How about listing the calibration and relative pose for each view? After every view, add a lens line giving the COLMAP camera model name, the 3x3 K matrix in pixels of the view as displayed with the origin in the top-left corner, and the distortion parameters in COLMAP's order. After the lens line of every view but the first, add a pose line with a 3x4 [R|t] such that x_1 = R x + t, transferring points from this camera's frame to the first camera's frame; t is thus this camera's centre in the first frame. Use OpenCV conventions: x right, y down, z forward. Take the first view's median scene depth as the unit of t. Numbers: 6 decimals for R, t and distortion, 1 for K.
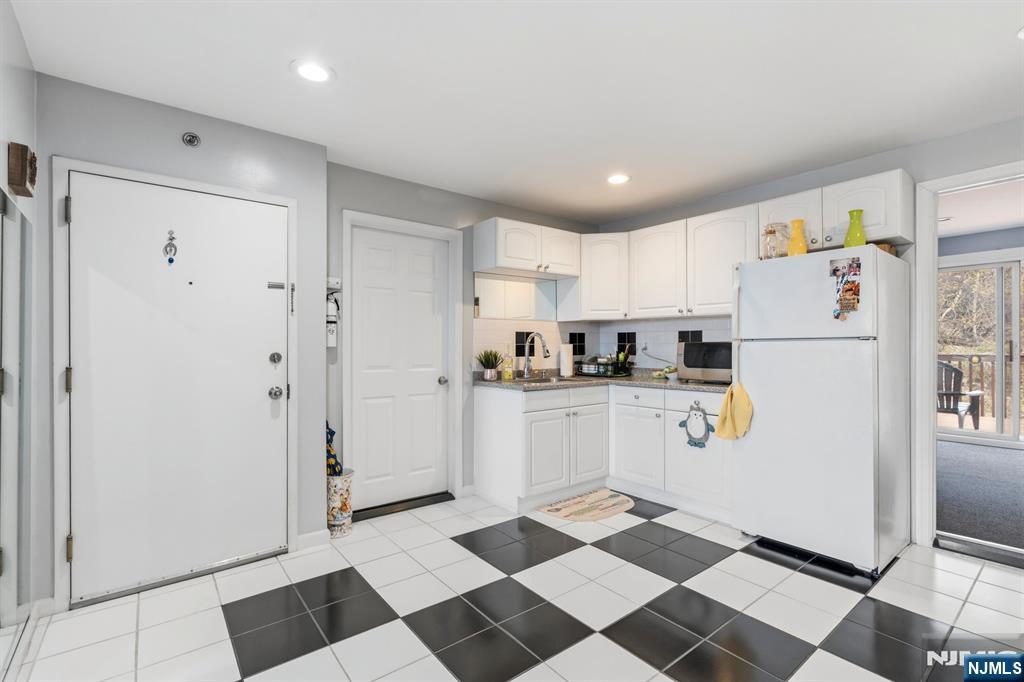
lens RADIAL K [[463.8, 0, 509.1], [0, 463.8, 345.7], [0, 0, 1]] dist [0.000353, -0.000494]
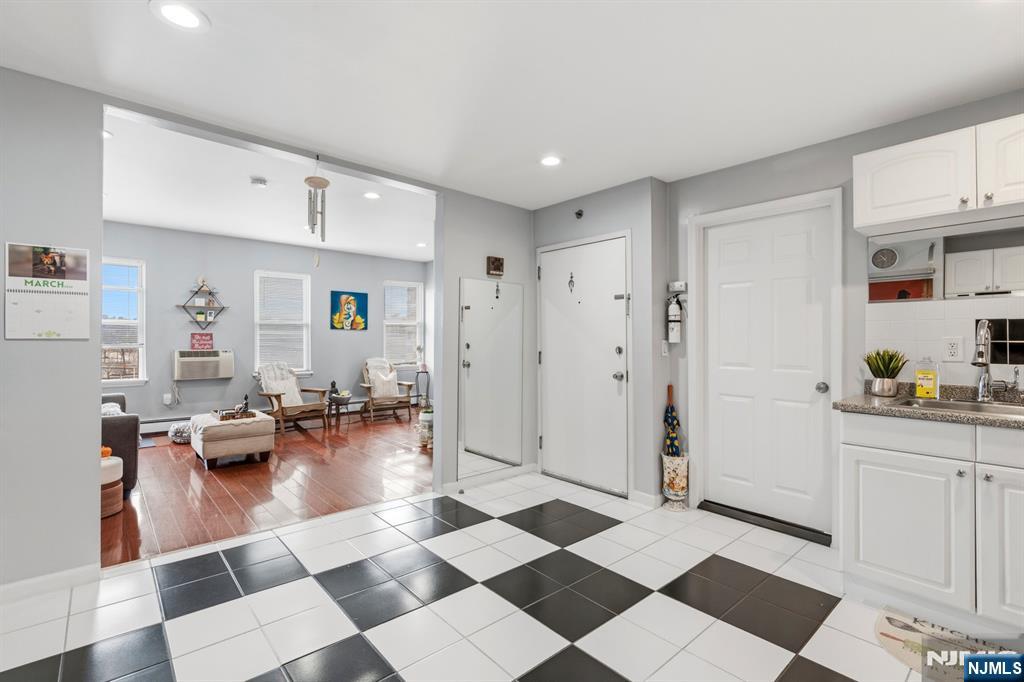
lens RADIAL K [[463.8, 0, 508.7], [0, 463.8, 340.5], [0, 0, 1]] dist [0.000353, -0.000494]
pose [[0.058849, 0.000859, -0.998267, 0.671888], [-0.006377, 0.999980, 0.000484, -0.000776], [0.998247, 0.006338, 0.058853, 0.483275]]
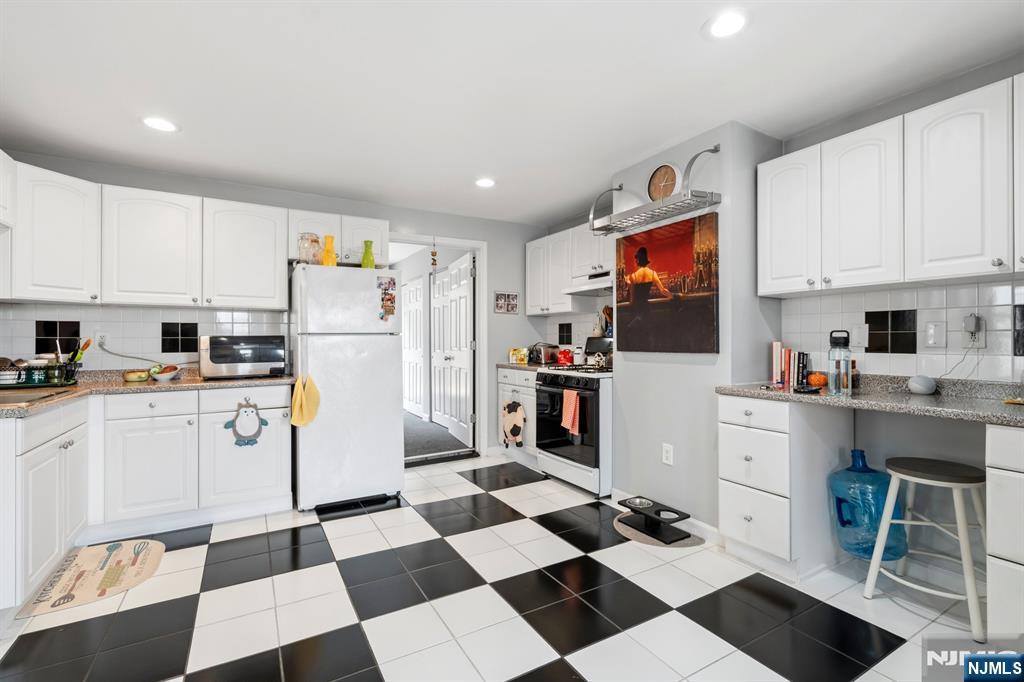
lens RADIAL K [[463.8, 0, 514.1], [0, 463.8, 337.7], [0, 0, 1]] dist [0.000353, -0.000494]
pose [[0.138138, 0.005982, 0.990395, -0.455458], [0.004913, 0.999965, -0.006725, 0.005588], [-0.990401, 0.005795, 0.138104, 0.314070]]
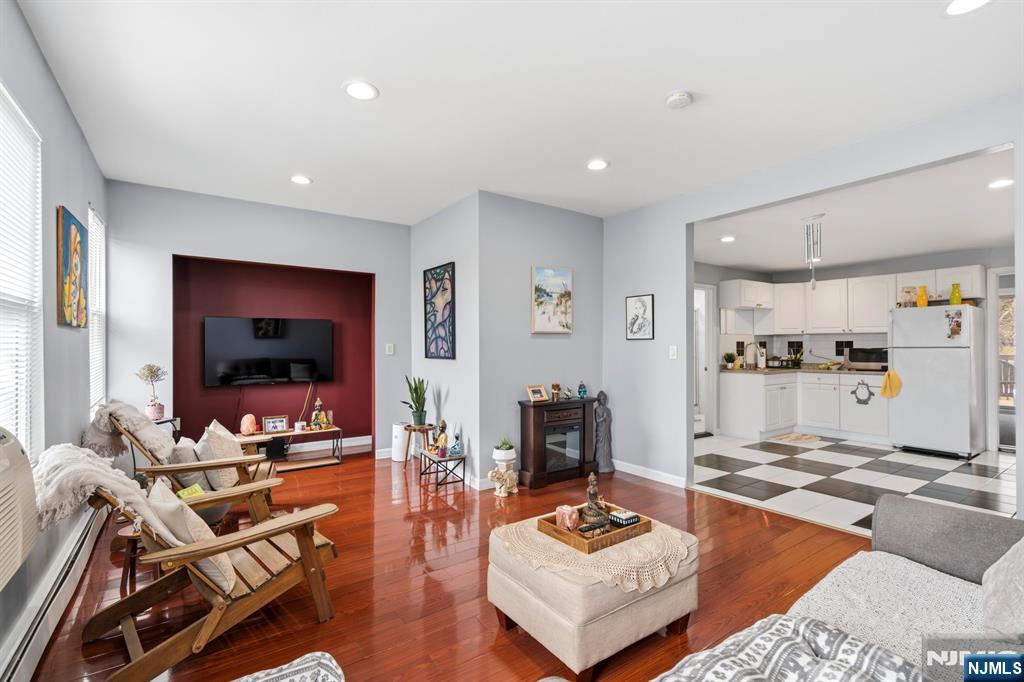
lens RADIAL K [[463.8, 0, 507.9], [0, 463.8, 340.3], [0, 0, 1]] dist [0.000353, -0.000494]
pose [[0.998062, -0.002026, -0.062190, -0.886776], [0.001341, 0.999938, -0.011055, -0.020325], [0.062208, 0.010950, 0.998003, -0.938167]]
